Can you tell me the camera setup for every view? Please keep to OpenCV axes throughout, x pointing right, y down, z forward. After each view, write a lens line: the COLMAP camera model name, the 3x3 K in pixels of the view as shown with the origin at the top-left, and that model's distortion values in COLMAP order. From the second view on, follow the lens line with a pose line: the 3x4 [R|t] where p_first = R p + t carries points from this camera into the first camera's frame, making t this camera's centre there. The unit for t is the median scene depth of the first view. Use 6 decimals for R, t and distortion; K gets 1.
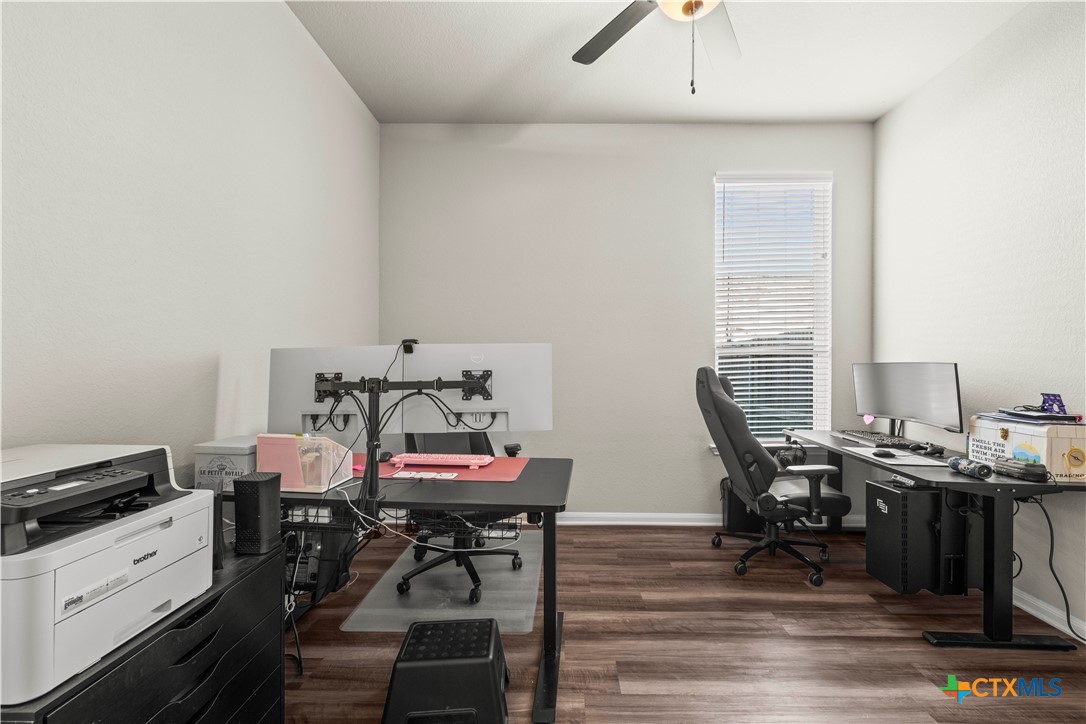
lens RADIAL K [[430.6, 0, 546.9], [0, 430.6, 360.2], [0, 0, 1]] dist [0.000504, -0.000511]
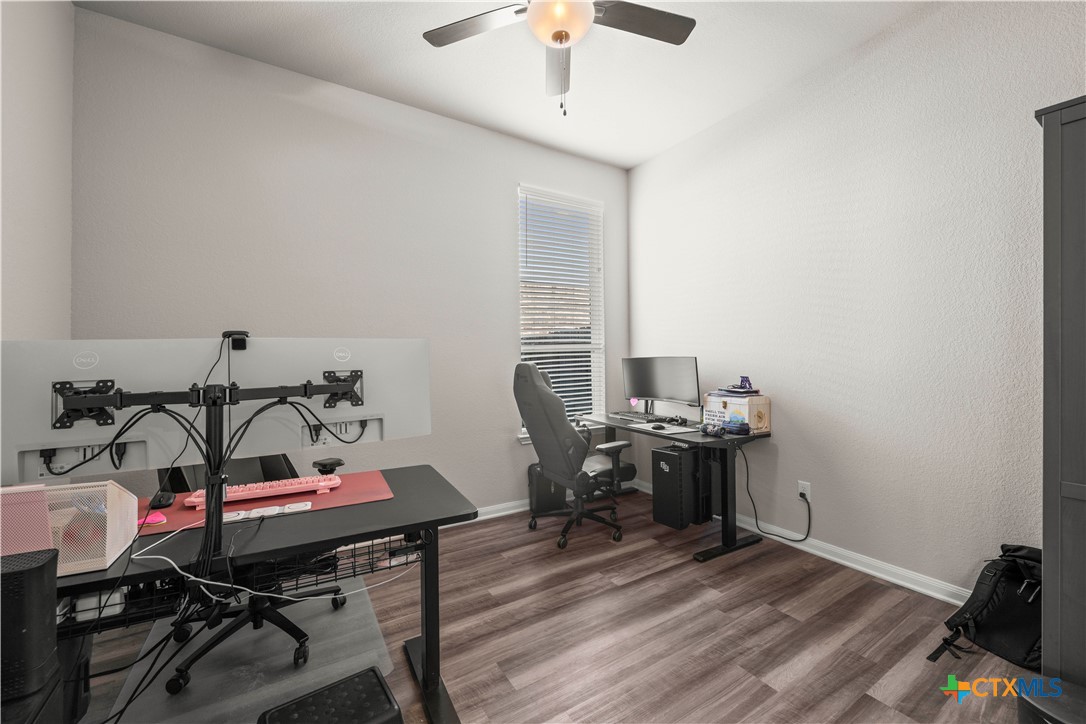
lens RADIAL K [[430.6, 0, 574.4], [0, 430.6, 348.8], [0, 0, 1]] dist [0.000504, -0.000511]
pose [[0.838336, 0.000894, 0.545153, -0.186961], [0.009536, 0.999822, -0.016304, -0.000434], [-0.545070, 0.018867, 0.838178, 0.052594]]
